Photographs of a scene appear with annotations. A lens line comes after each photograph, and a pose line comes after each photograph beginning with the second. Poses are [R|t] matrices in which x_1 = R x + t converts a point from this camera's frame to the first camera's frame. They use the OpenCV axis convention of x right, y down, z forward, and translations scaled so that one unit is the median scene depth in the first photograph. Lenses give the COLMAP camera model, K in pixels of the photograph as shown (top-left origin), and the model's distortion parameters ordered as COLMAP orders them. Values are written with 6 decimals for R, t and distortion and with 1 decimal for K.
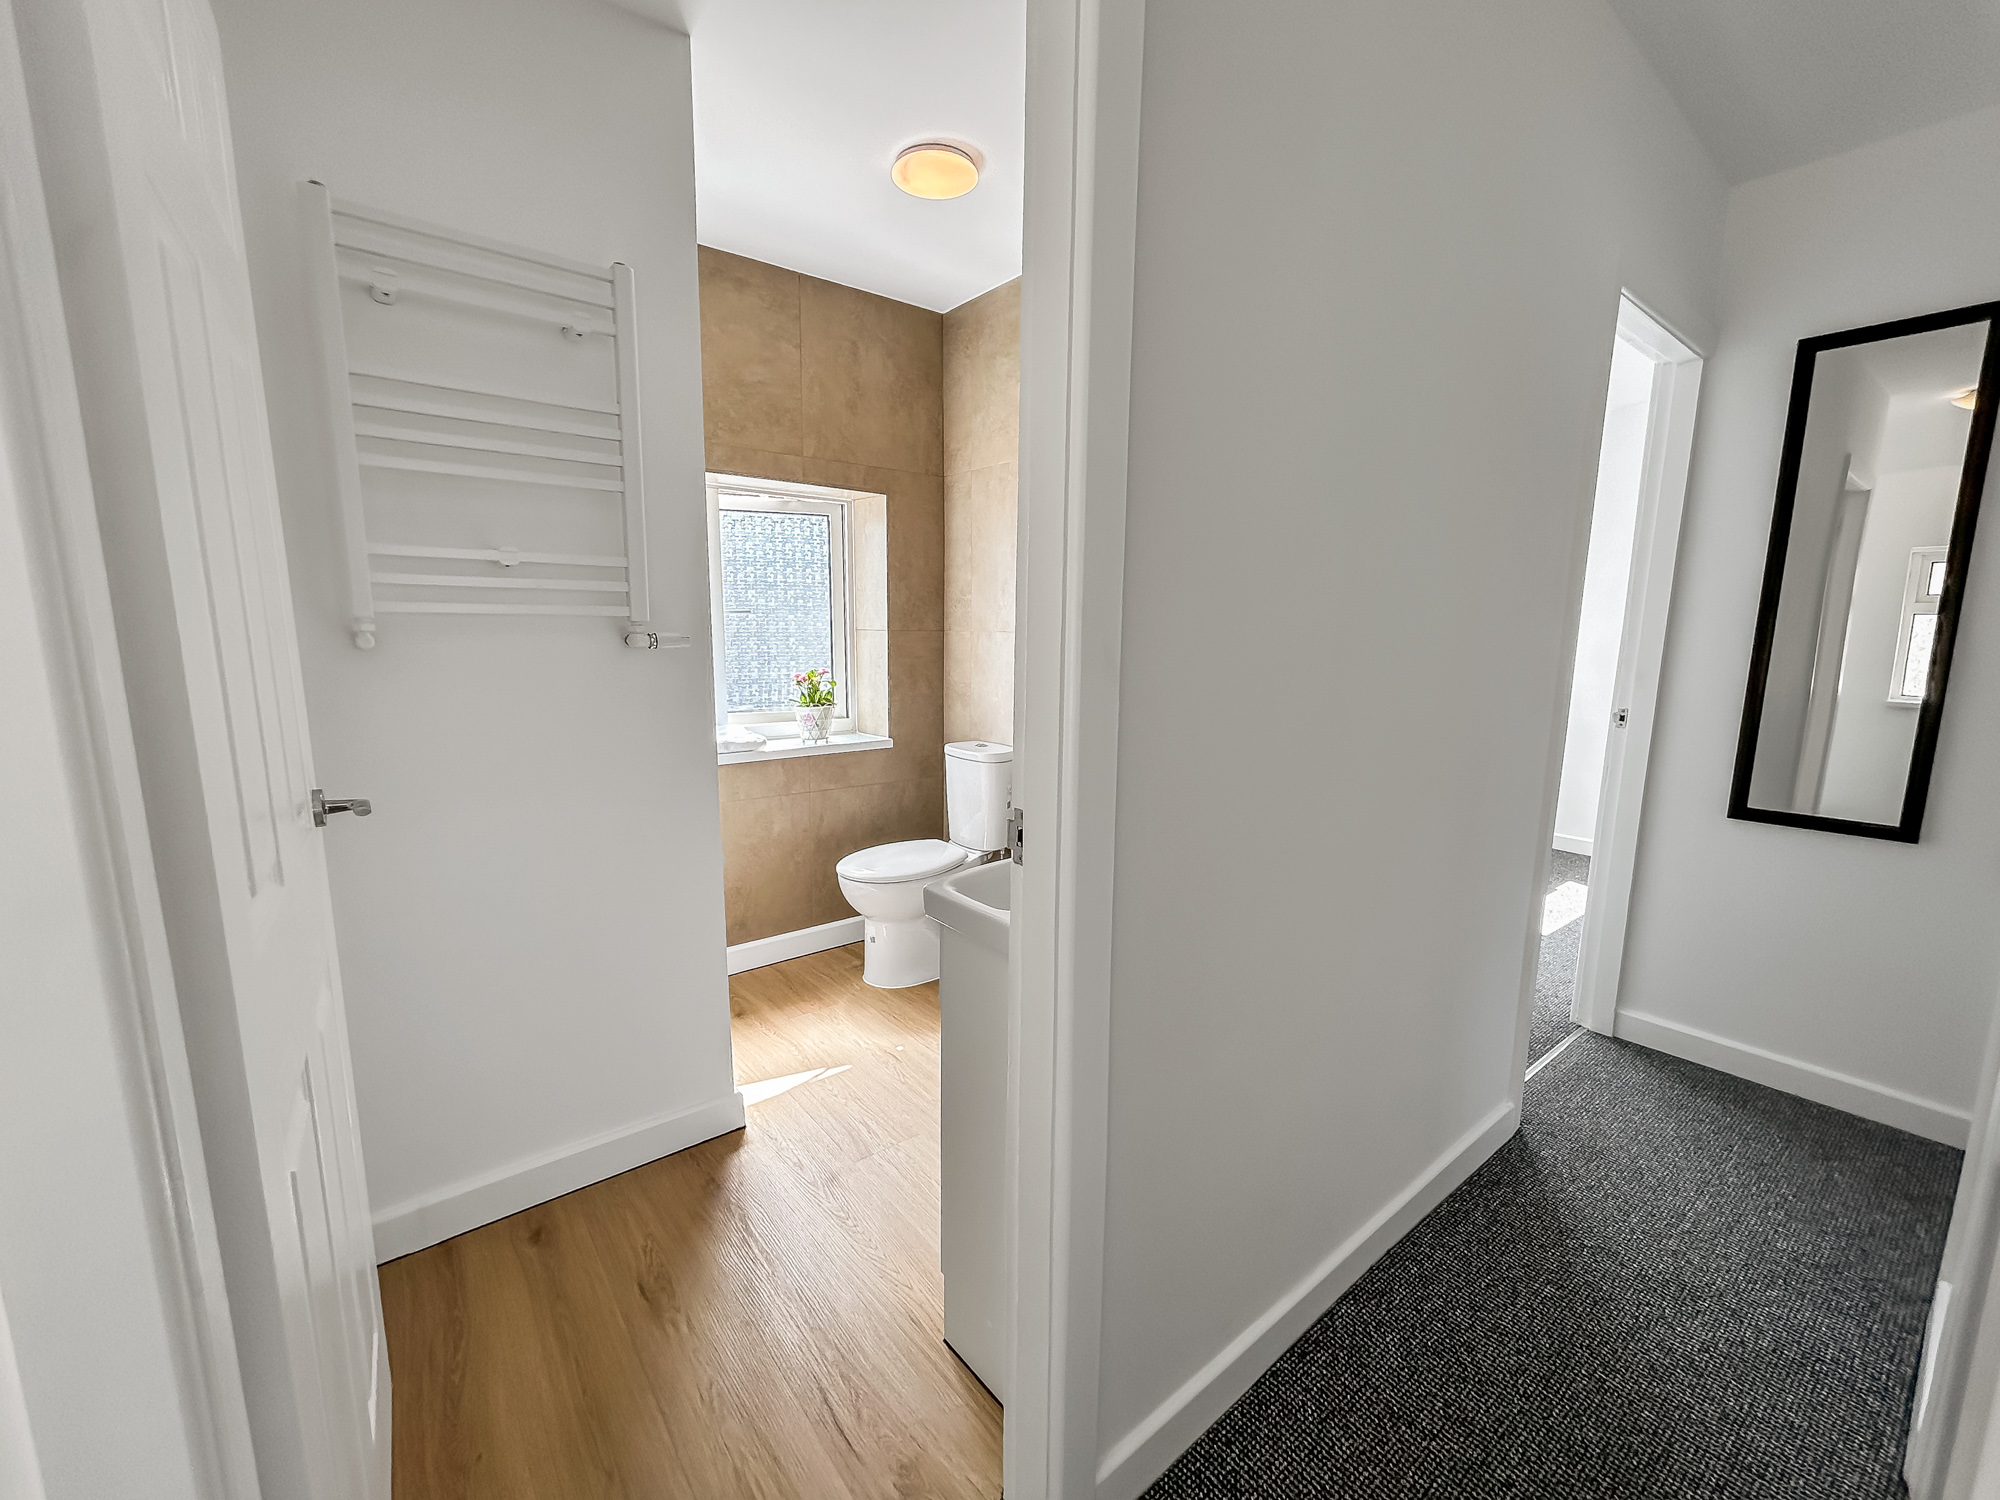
lens RADIAL K [[814.9, 0, 998.7], [0, 814.9, 752.6], [0, 0, 1]] dist [-0.002128, 0.001564]
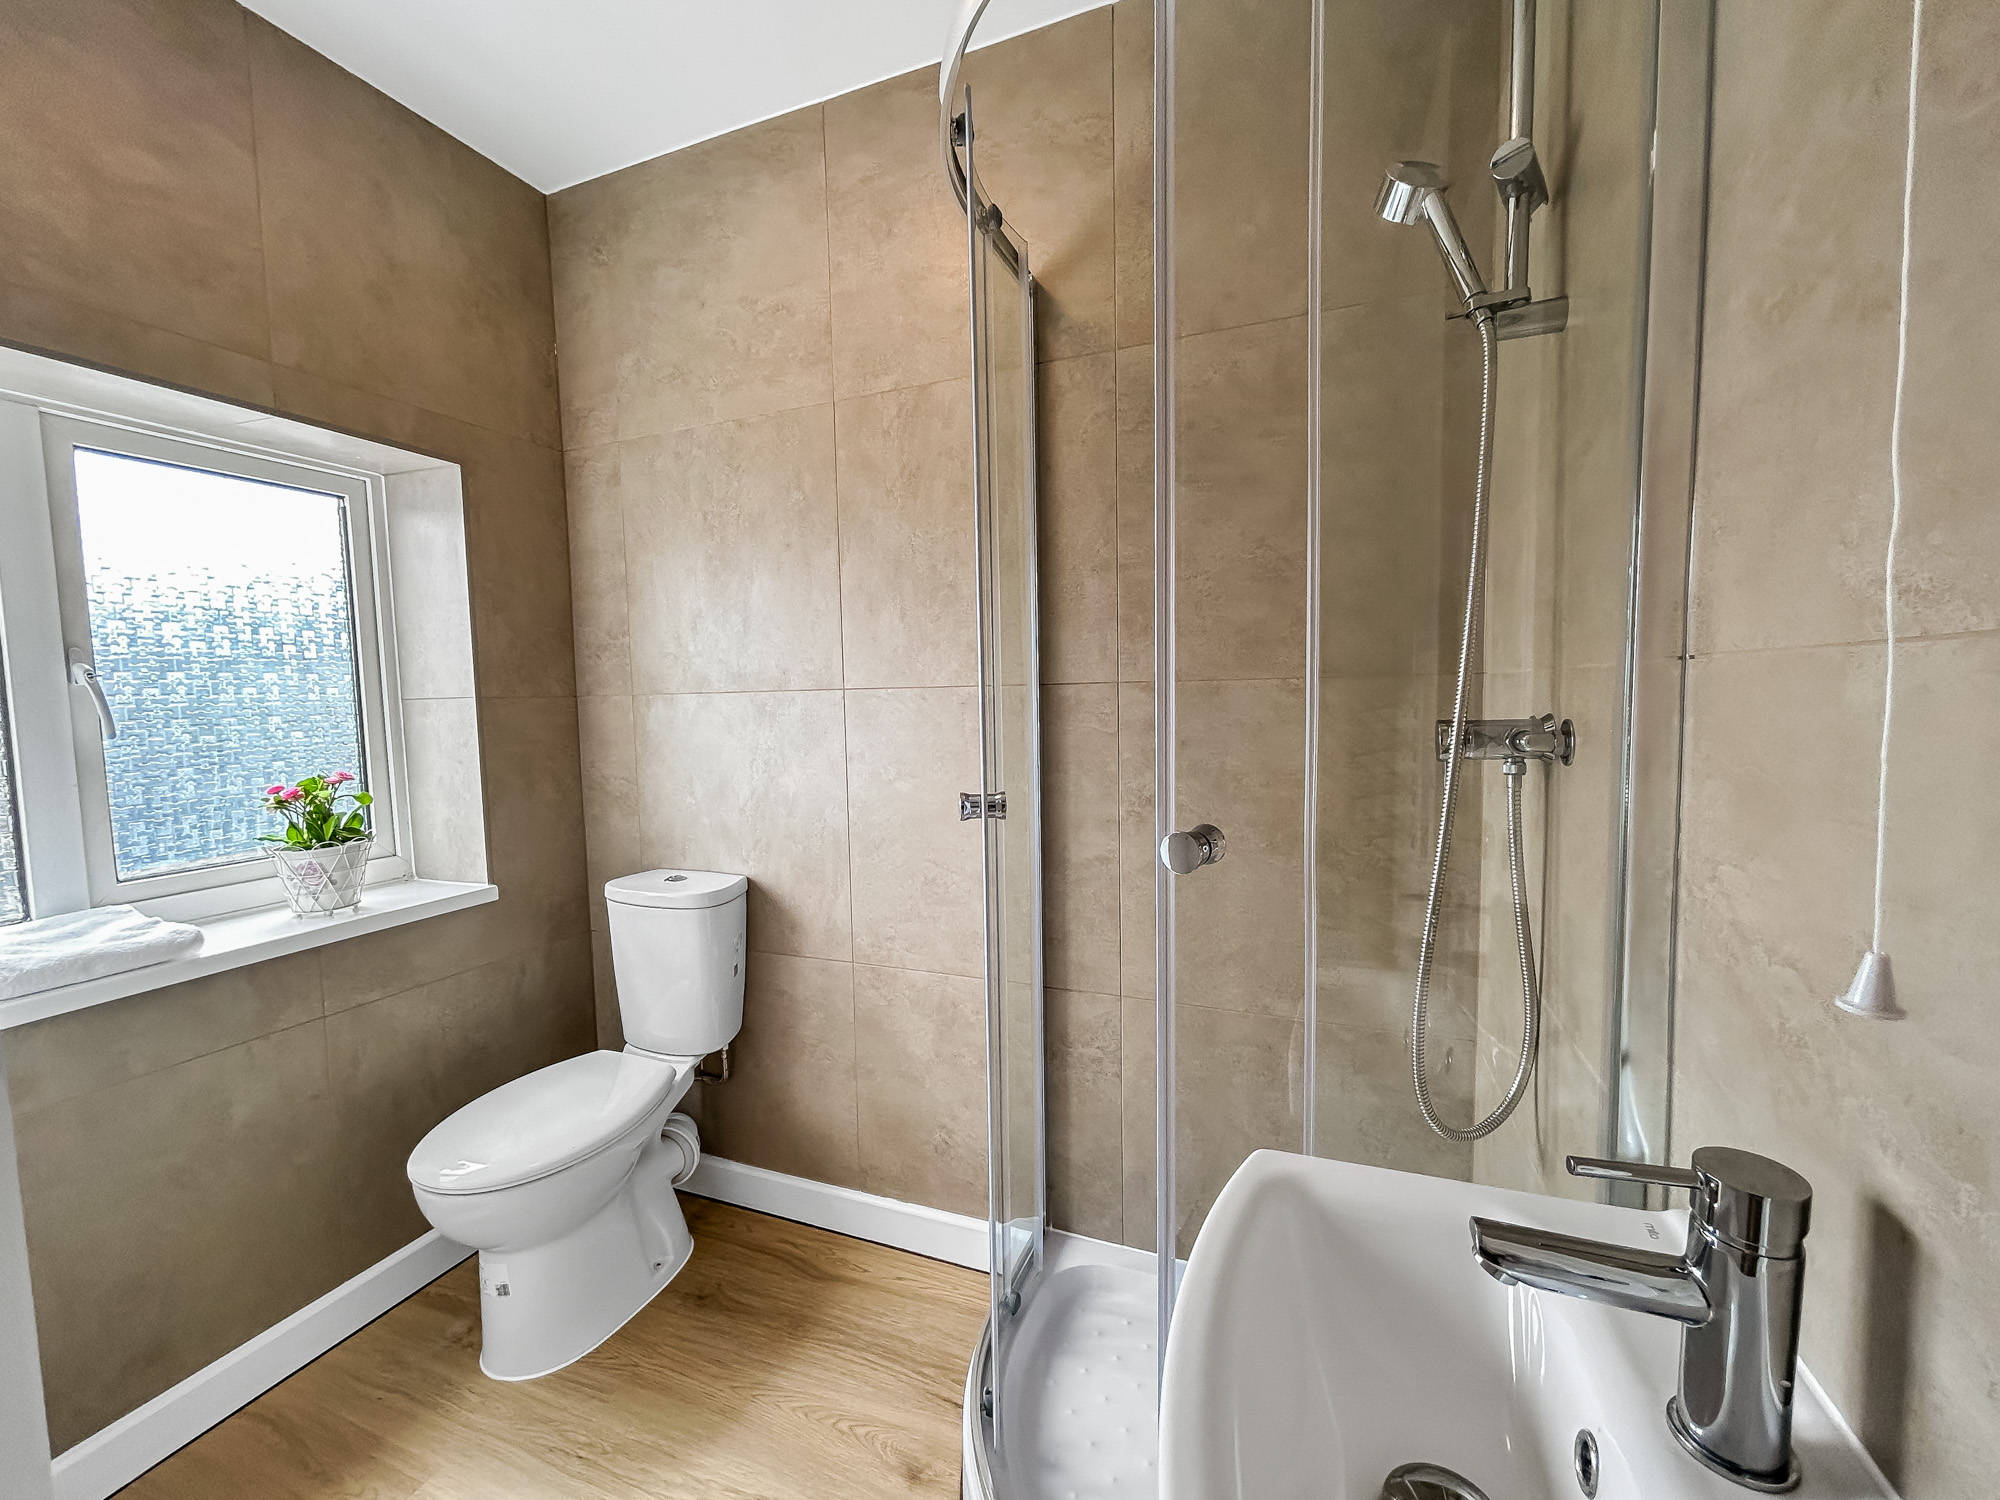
lens RADIAL K [[814.9, 0, 993.4], [0, 814.9, 750.4], [0, 0, 1]] dist [-0.002128, 0.001564]
pose [[0.870902, -0.065736, 0.487040, -0.103327], [0.107147, 0.992572, -0.057626, -0.042203], [-0.479634, 0.102371, 0.871476, 0.336549]]
